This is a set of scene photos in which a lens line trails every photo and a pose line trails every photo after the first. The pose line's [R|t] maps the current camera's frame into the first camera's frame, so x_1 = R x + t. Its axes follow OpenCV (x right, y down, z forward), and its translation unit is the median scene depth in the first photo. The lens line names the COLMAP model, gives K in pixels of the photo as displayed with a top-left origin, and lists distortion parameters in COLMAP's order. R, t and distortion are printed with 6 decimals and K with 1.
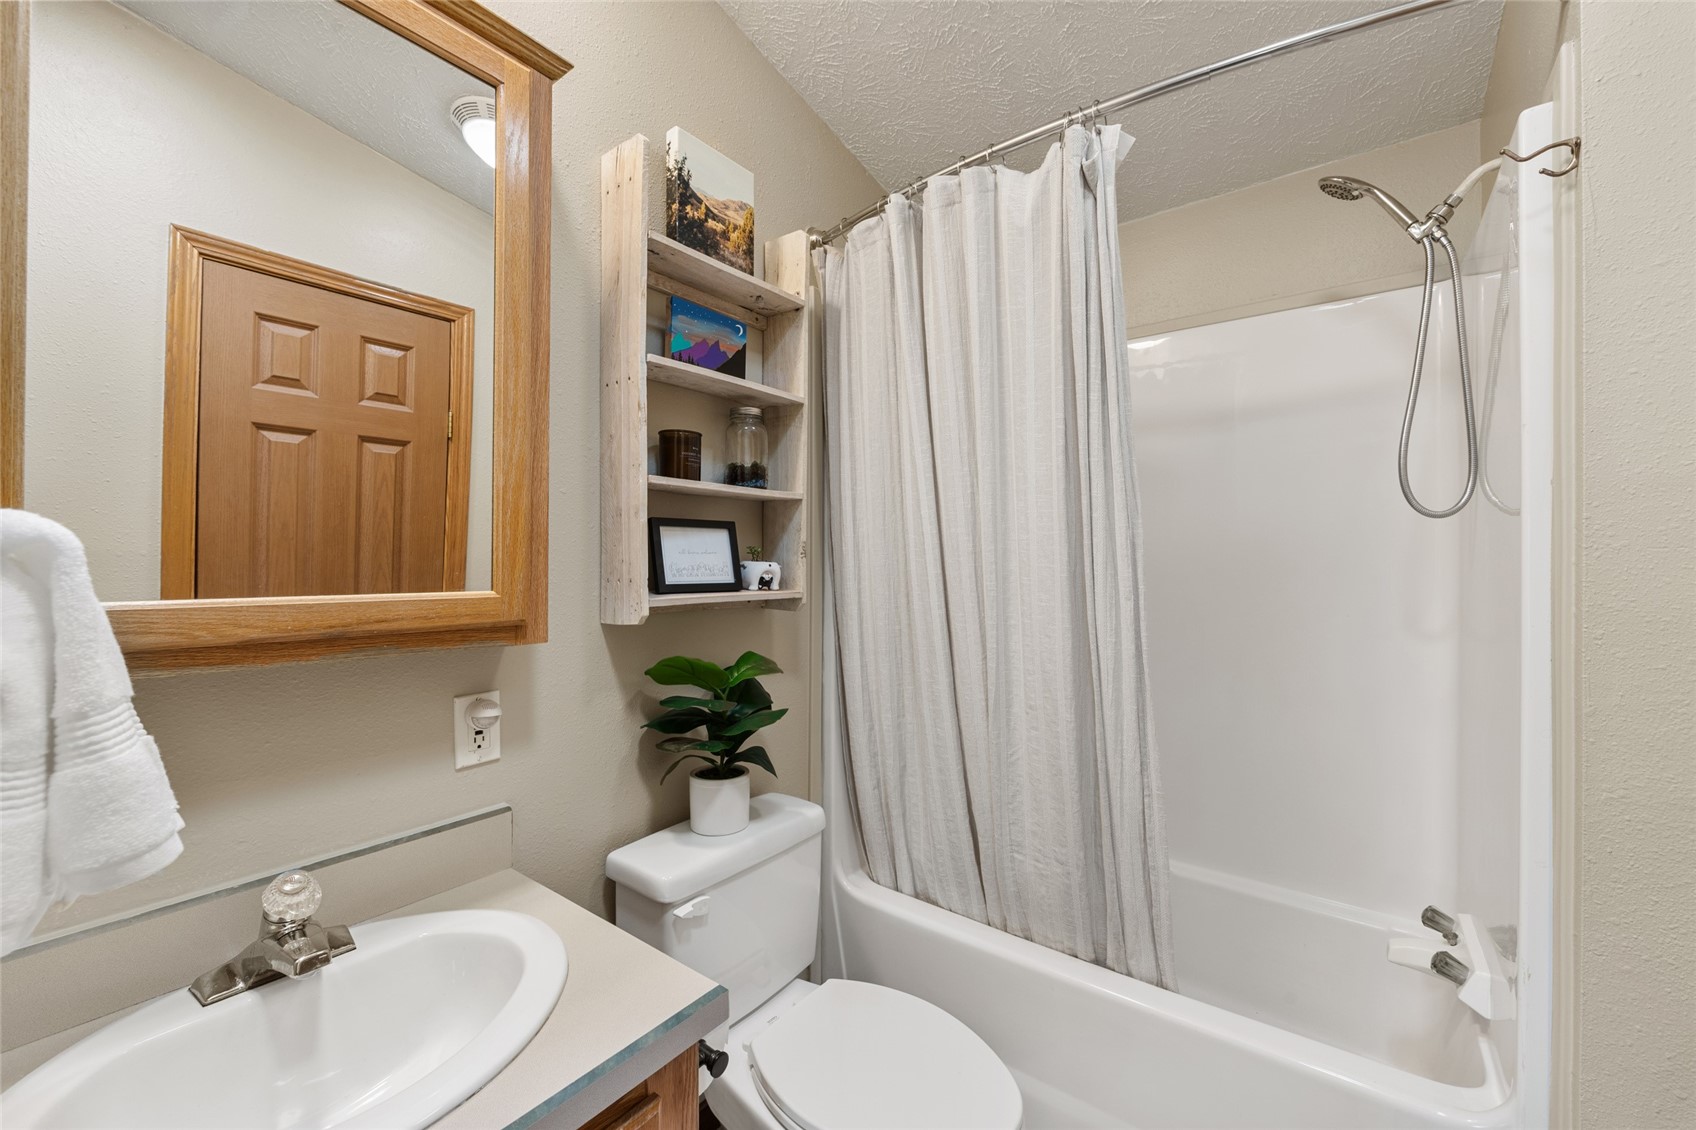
lens RADIAL K [[665.5, 0, 847.9], [0, 665.5, 566.3], [0, 0, 1]] dist [-0.003354, -0.000311]
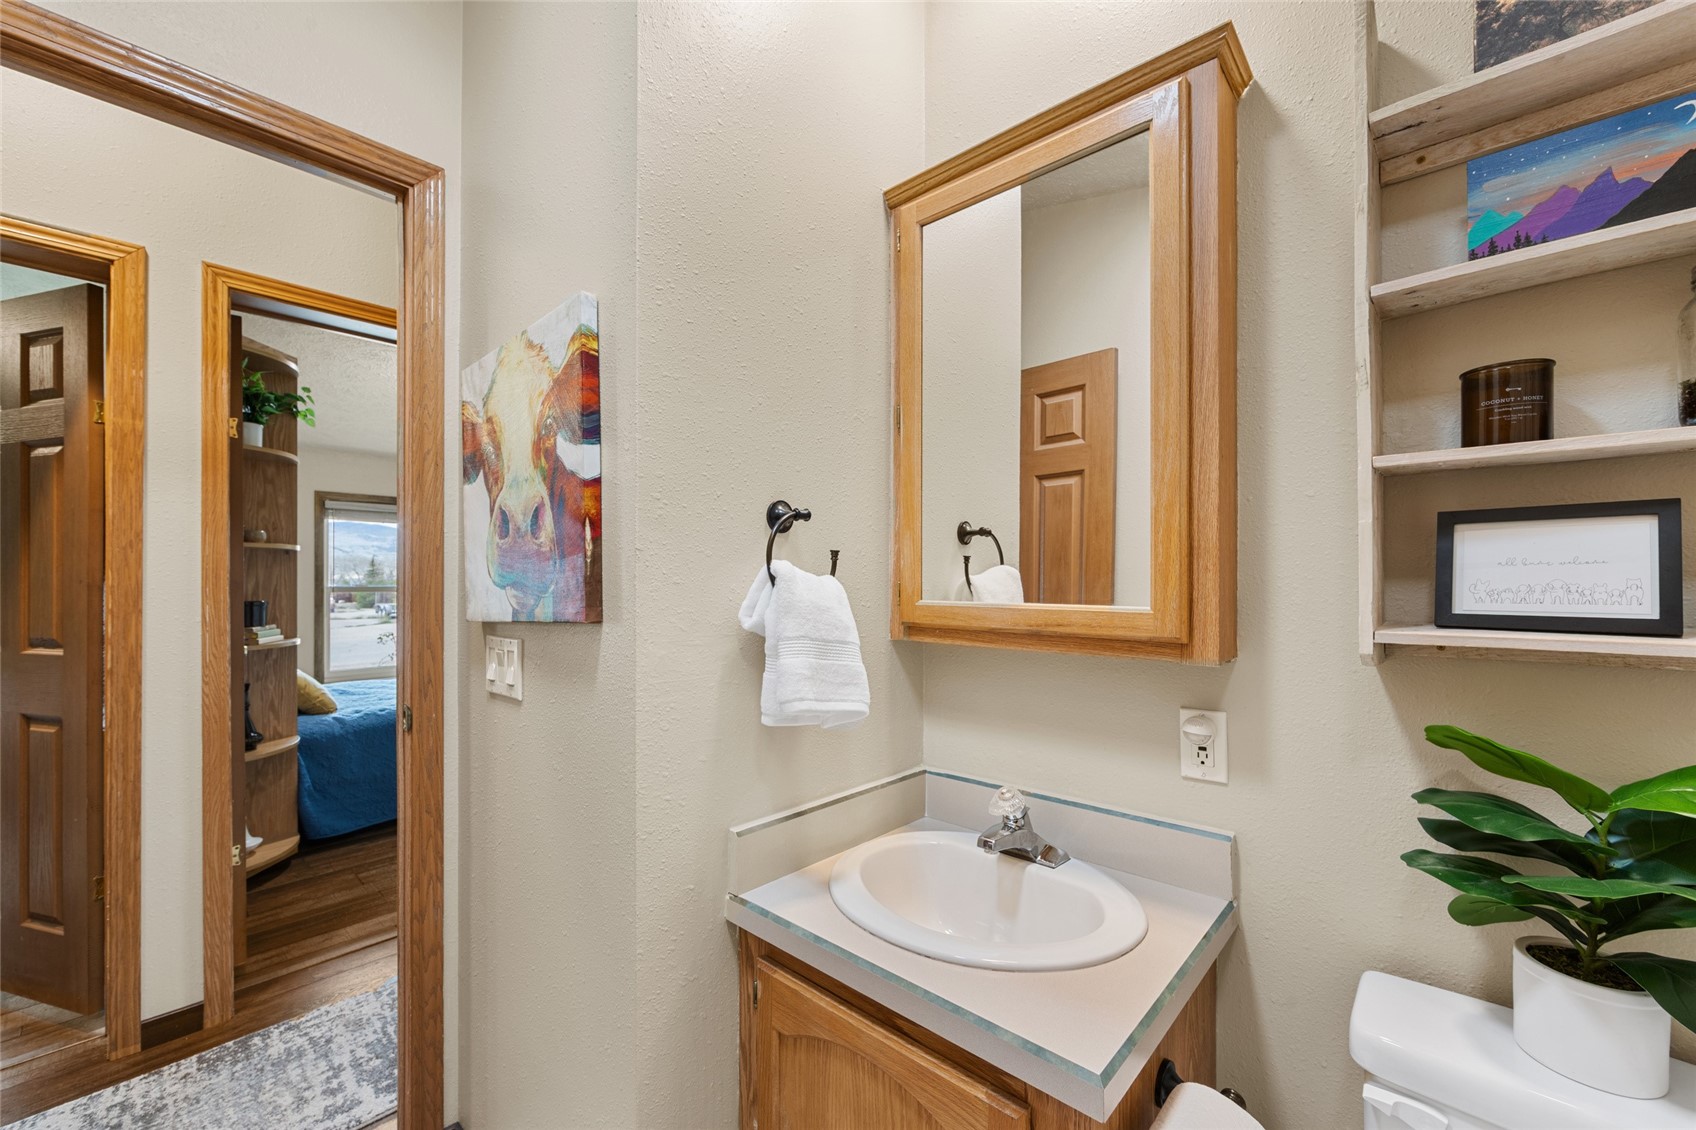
lens RADIAL K [[672.9, 0, 821.7], [0, 672.9, 573.8], [0, 0, 1]] dist [-0.000848, 0.000106]
pose [[-0.096535, -0.003777, -0.995322, 0.522417], [-0.000228, 0.999993, -0.003772, -0.010609], [0.995330, -0.000138, -0.096535, 0.532700]]
